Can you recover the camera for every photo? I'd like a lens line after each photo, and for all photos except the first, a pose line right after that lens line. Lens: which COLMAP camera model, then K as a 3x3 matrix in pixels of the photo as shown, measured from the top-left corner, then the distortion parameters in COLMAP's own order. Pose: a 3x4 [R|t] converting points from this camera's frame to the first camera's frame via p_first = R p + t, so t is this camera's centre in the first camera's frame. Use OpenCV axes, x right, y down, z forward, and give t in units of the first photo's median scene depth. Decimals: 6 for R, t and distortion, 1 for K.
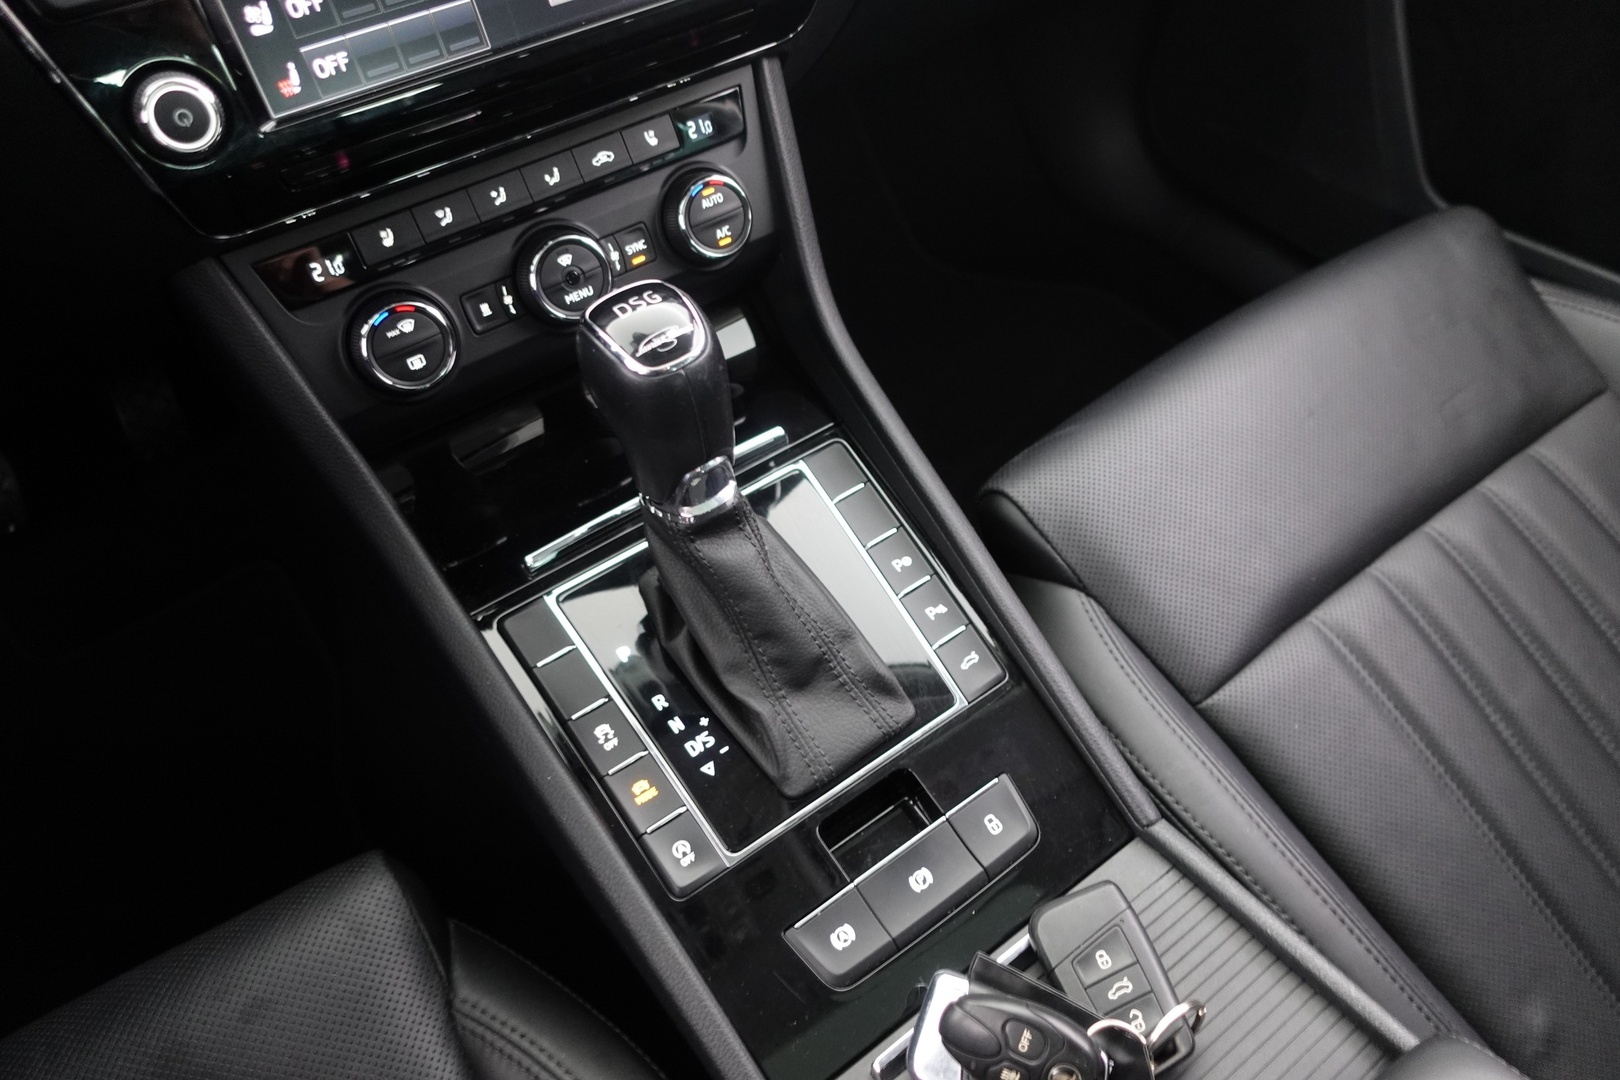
lens RADIAL K [[1098.7, 0, 794.3], [0, 1098.7, 533.5], [0, 0, 1]] dist [0.005233, -0.005479]
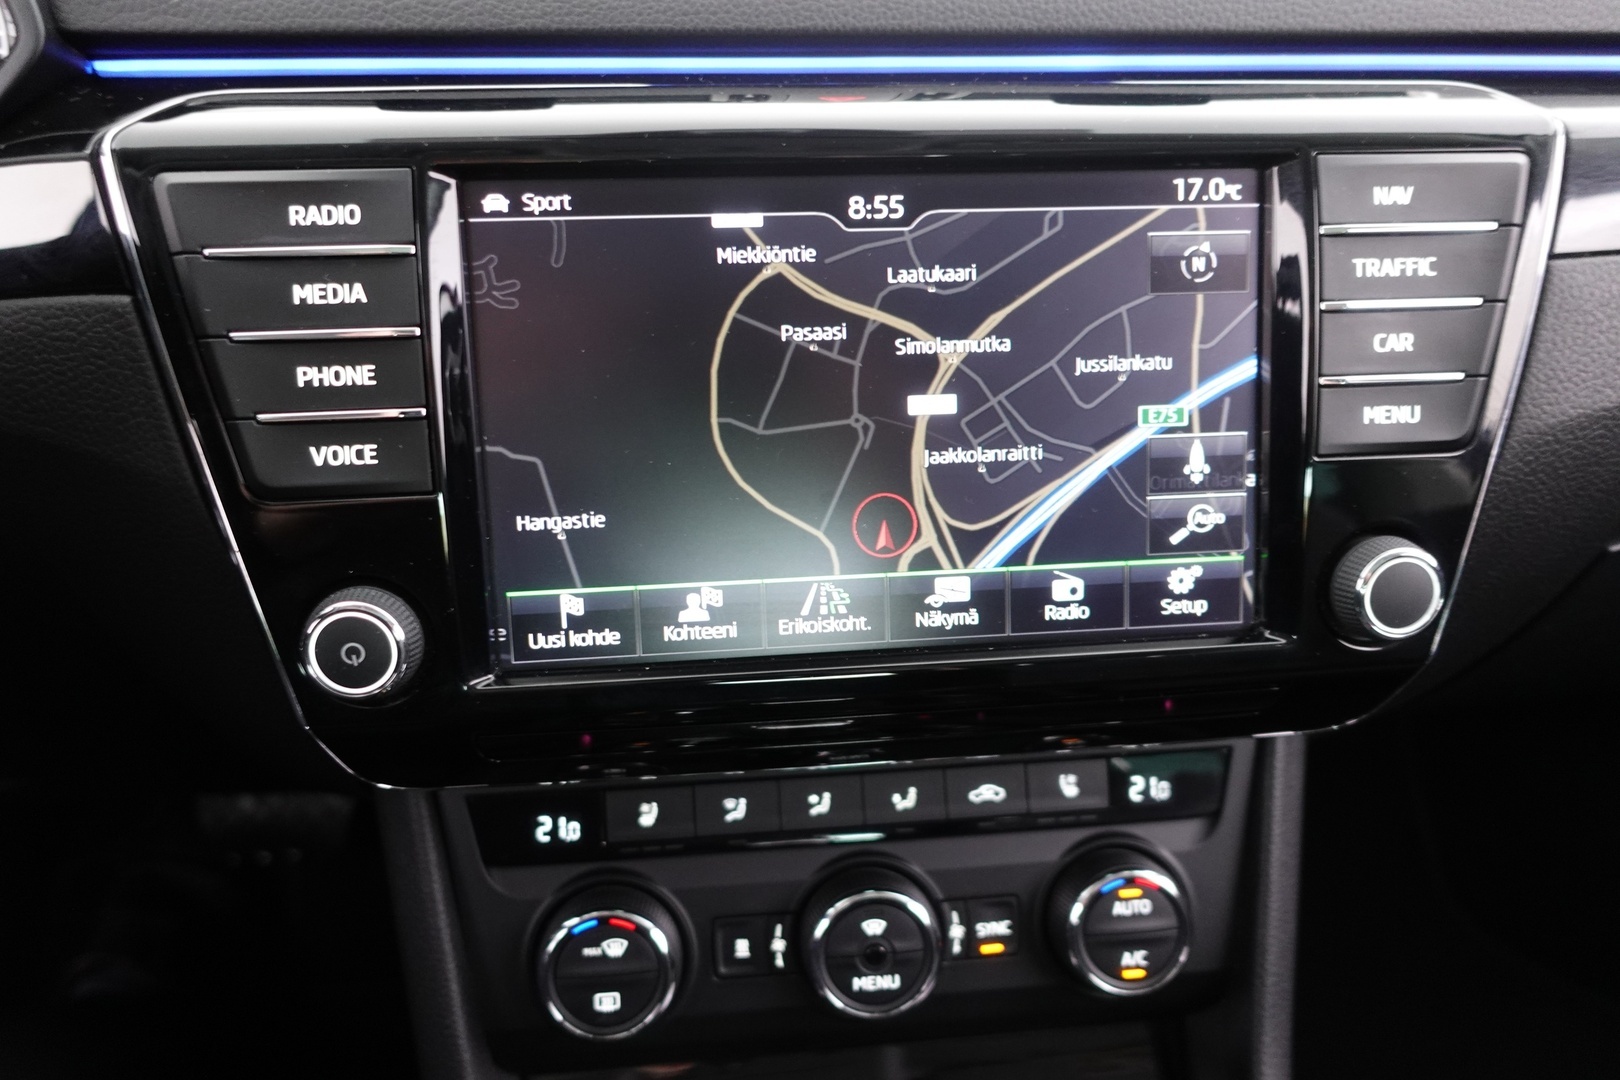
lens RADIAL K [[1098.7, 0, 804.1], [0, 1098.7, 539.6], [0, 0, 1]] dist [0.005233, -0.005479]
pose [[0.864855, 0.261633, -0.428456, -0.022320], [-0.396900, 0.878944, -0.264439, -0.254503], [0.307402, 0.398755, 0.864001, 0.316082]]
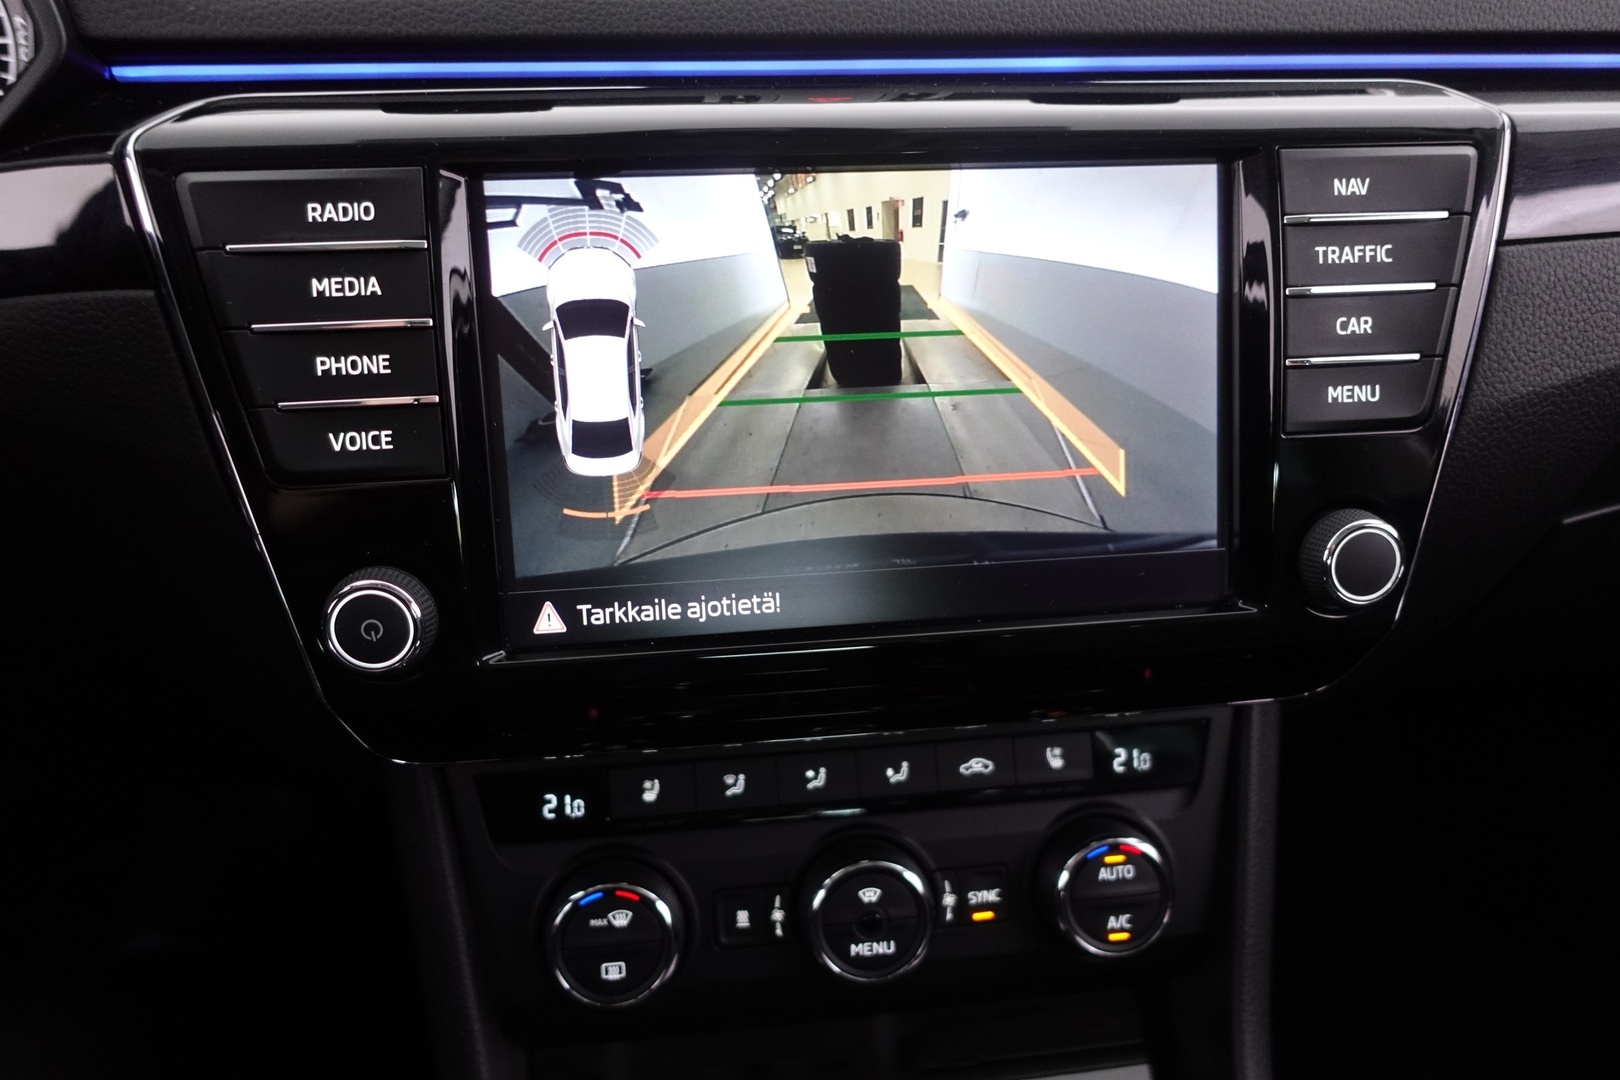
lens RADIAL K [[1098.7, 0, 804.8], [0, 1098.7, 539.2], [0, 0, 1]] dist [0.005233, -0.005479]
pose [[0.874986, 0.248451, -0.415538, -0.013741], [-0.381379, 0.882425, -0.275455, -0.233372], [0.298244, 0.399497, 0.866864, 0.297176]]
